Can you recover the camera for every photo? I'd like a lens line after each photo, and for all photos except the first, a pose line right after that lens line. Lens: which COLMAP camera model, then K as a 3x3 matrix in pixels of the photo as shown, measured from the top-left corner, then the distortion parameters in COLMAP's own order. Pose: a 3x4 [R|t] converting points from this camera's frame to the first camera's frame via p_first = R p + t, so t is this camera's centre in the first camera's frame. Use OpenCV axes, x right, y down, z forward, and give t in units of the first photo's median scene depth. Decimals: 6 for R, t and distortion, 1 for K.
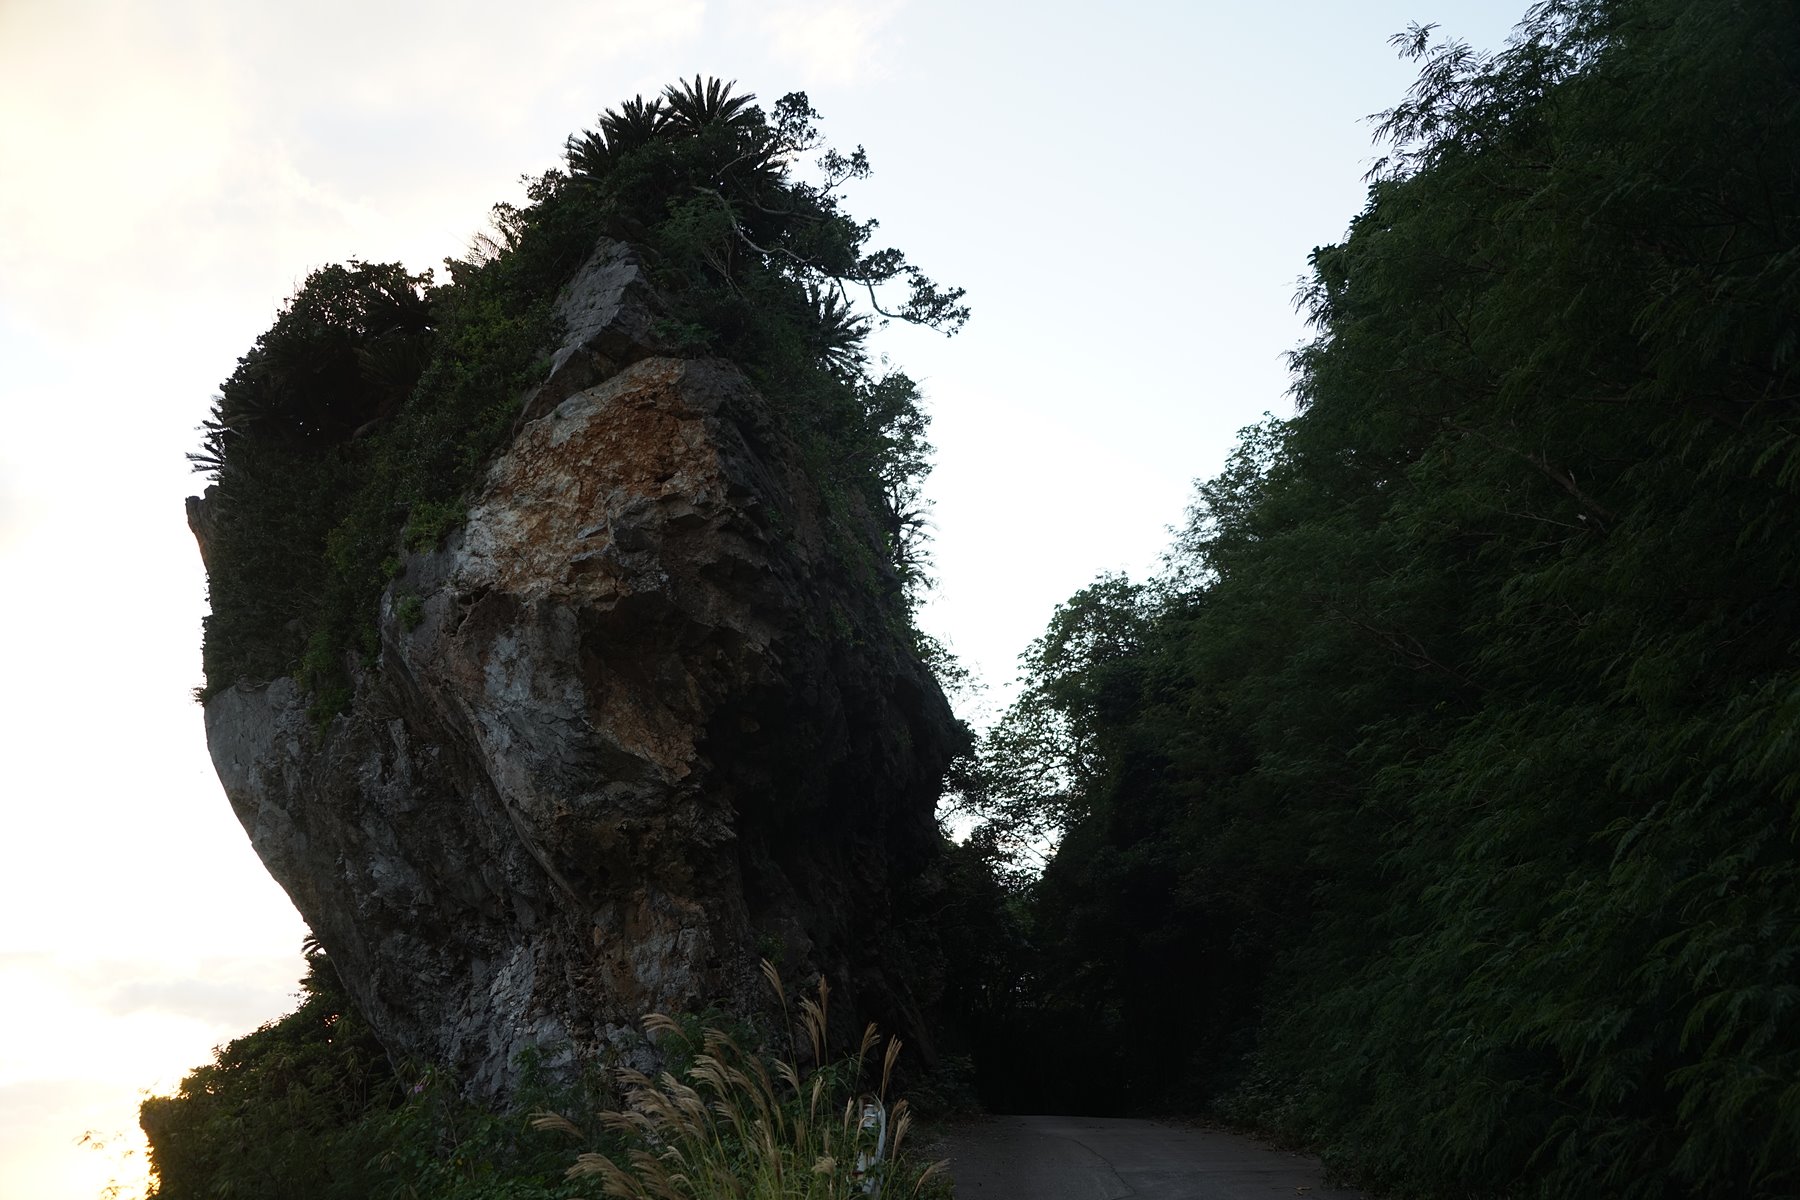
lens RADIAL K [[1785.3, 0, 900.6], [0, 1785.3, 611.0], [0, 0, 1]] dist [0.013139, 0.024445]
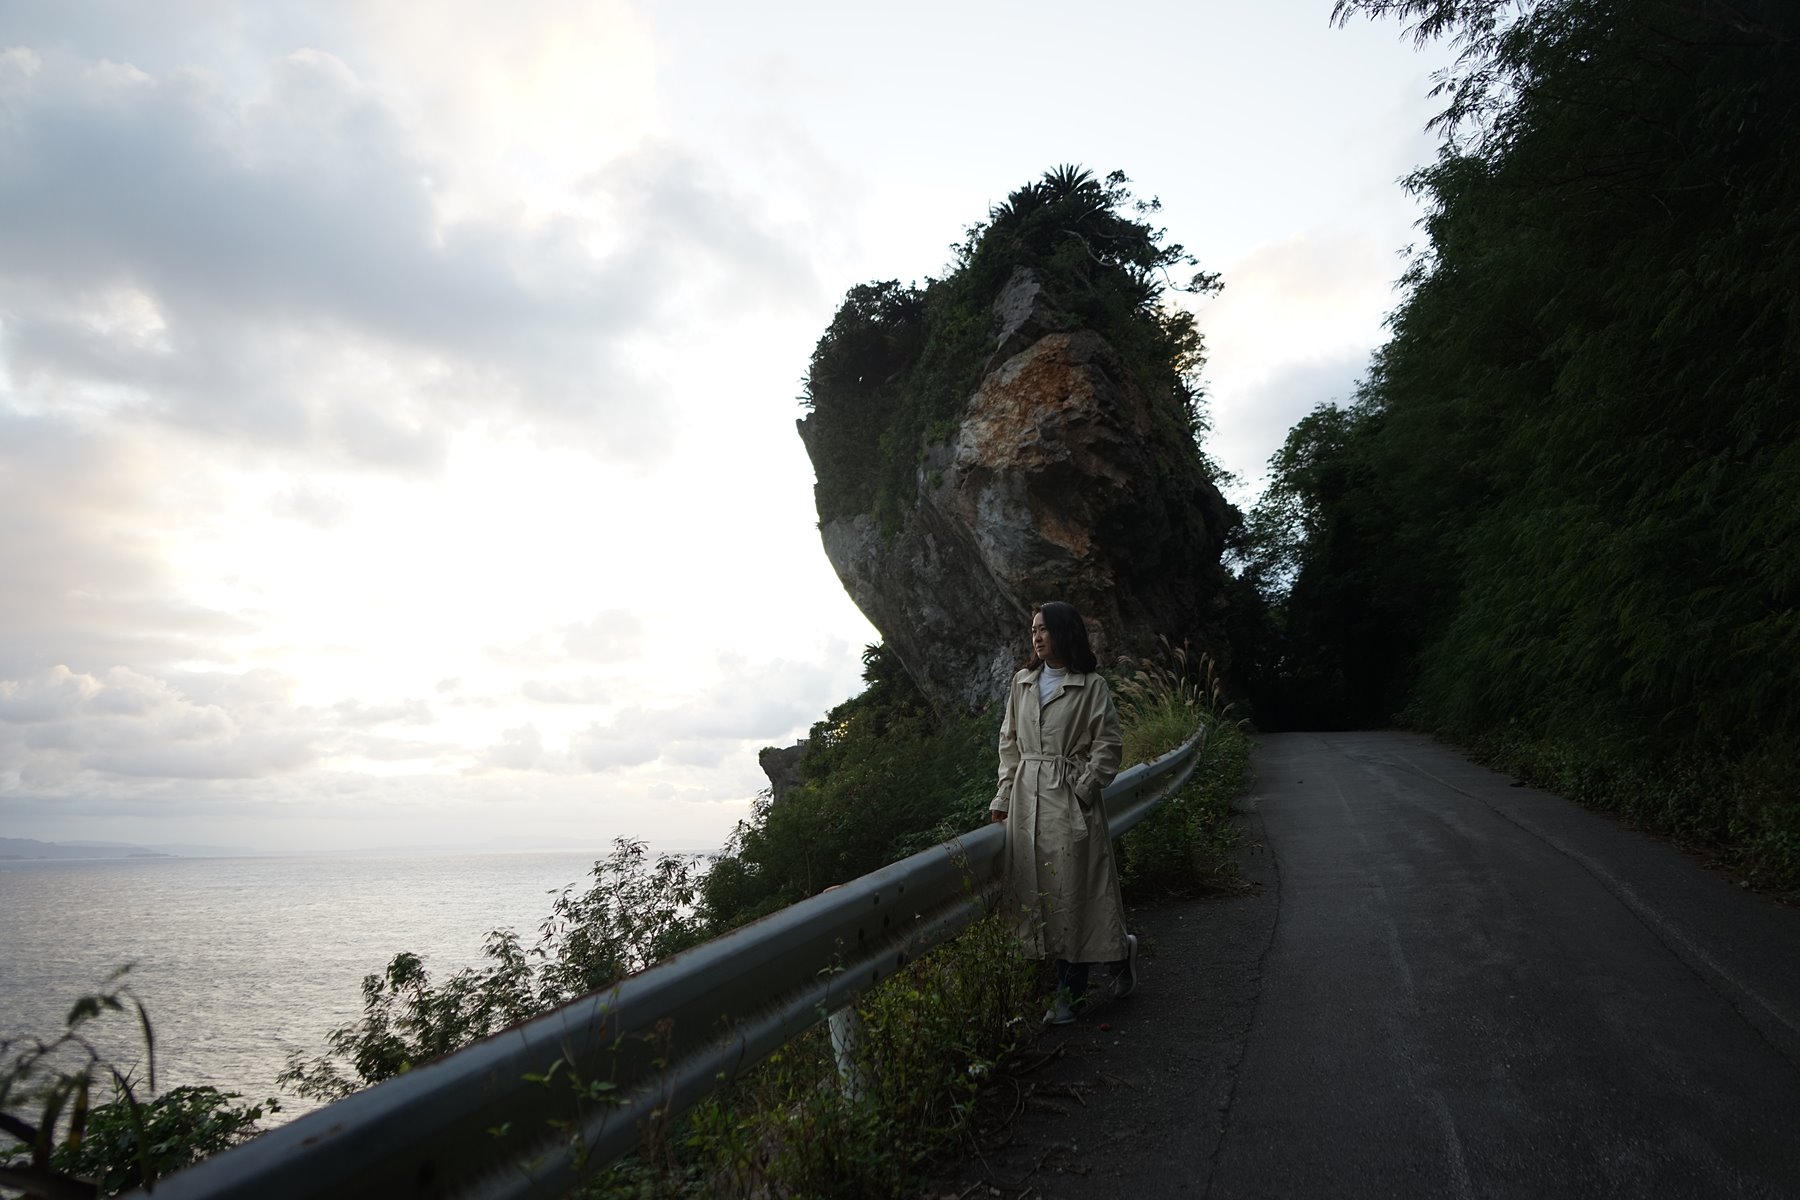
lens RADIAL K [[1202.6, 0, 897.7], [0, 1202.6, 605.4], [0, 0, 1]] dist [-0.041757, 0.023156]
pose [[0.968653, -0.055644, -0.242107, -0.006861], [0.090245, 0.986828, 0.134261, -0.043478], [0.231447, -0.151901, 0.960915, -0.283587]]
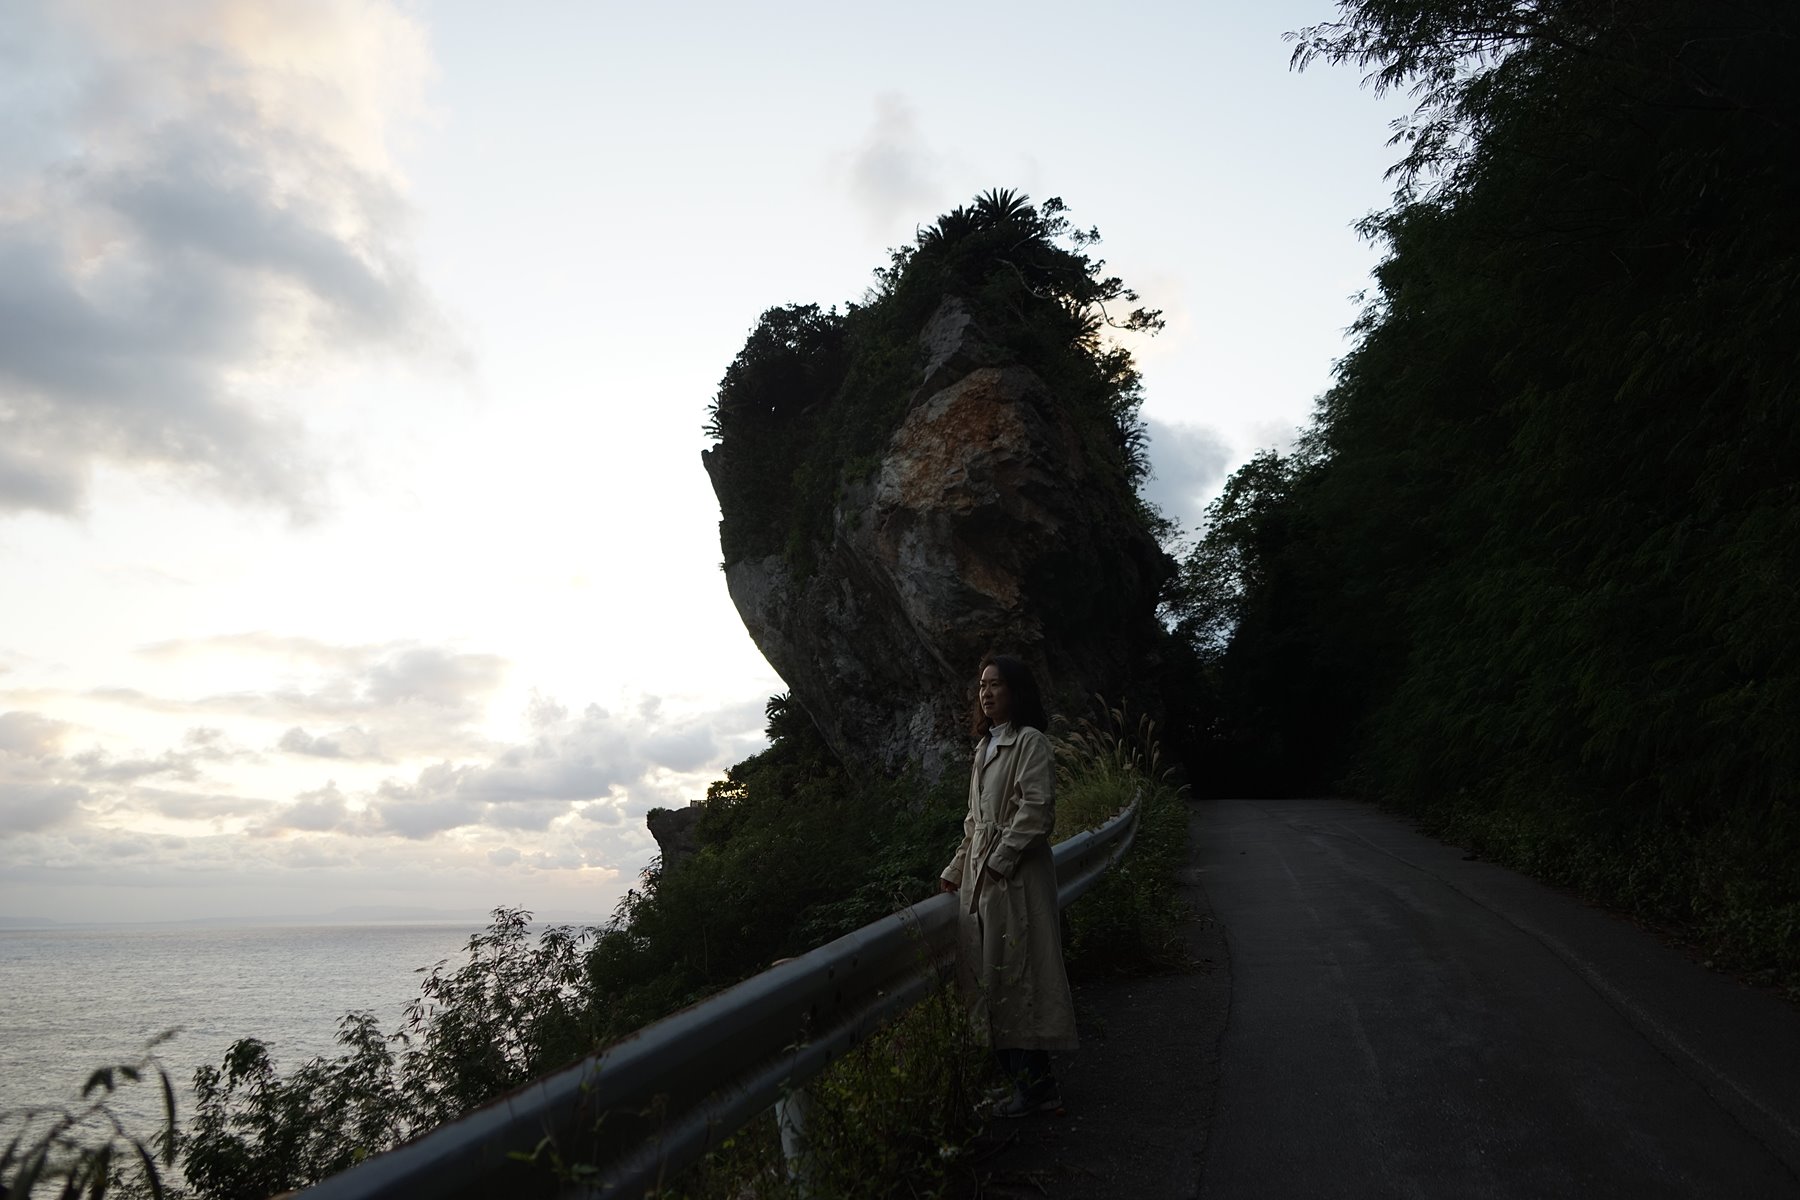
lens RADIAL K [[1308.0, 0, 900.8], [0, 1308.0, 604.9], [0, 0, 1]] dist [-0.014971, 0.011720]
pose [[0.984982, -0.042399, -0.167371, -0.012479], [0.060008, 0.993014, 0.101597, -0.045546], [0.161894, -0.110115, 0.980645, -0.290684]]
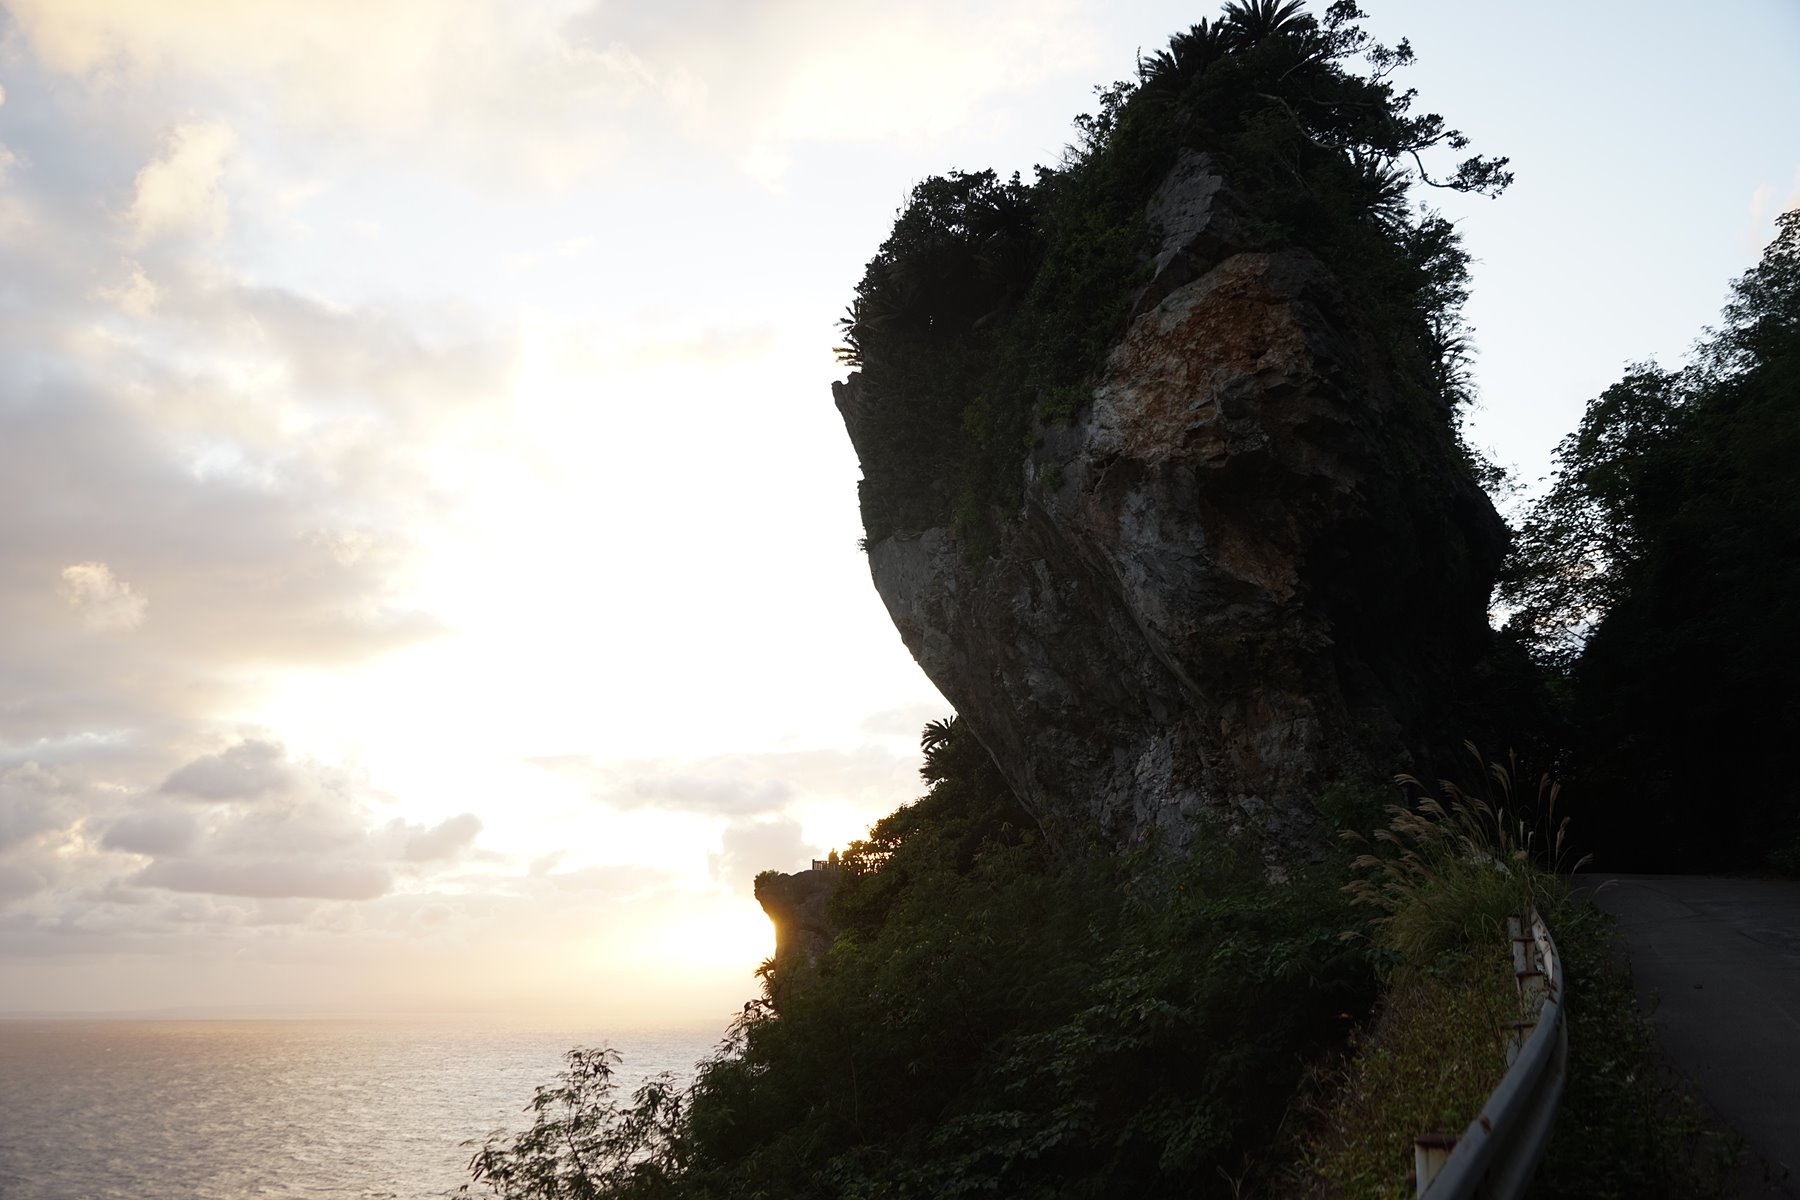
lens RADIAL K [[1785.3, 0, 900.6], [0, 1785.3, 611.0], [0, 0, 1]] dist [0.013139, 0.024445]
pose [[0.961312, -0.049457, -0.270985, -0.043350], [0.080939, 0.991039, 0.106256, -0.048500], [0.263301, -0.124078, 0.956701, -0.242041]]
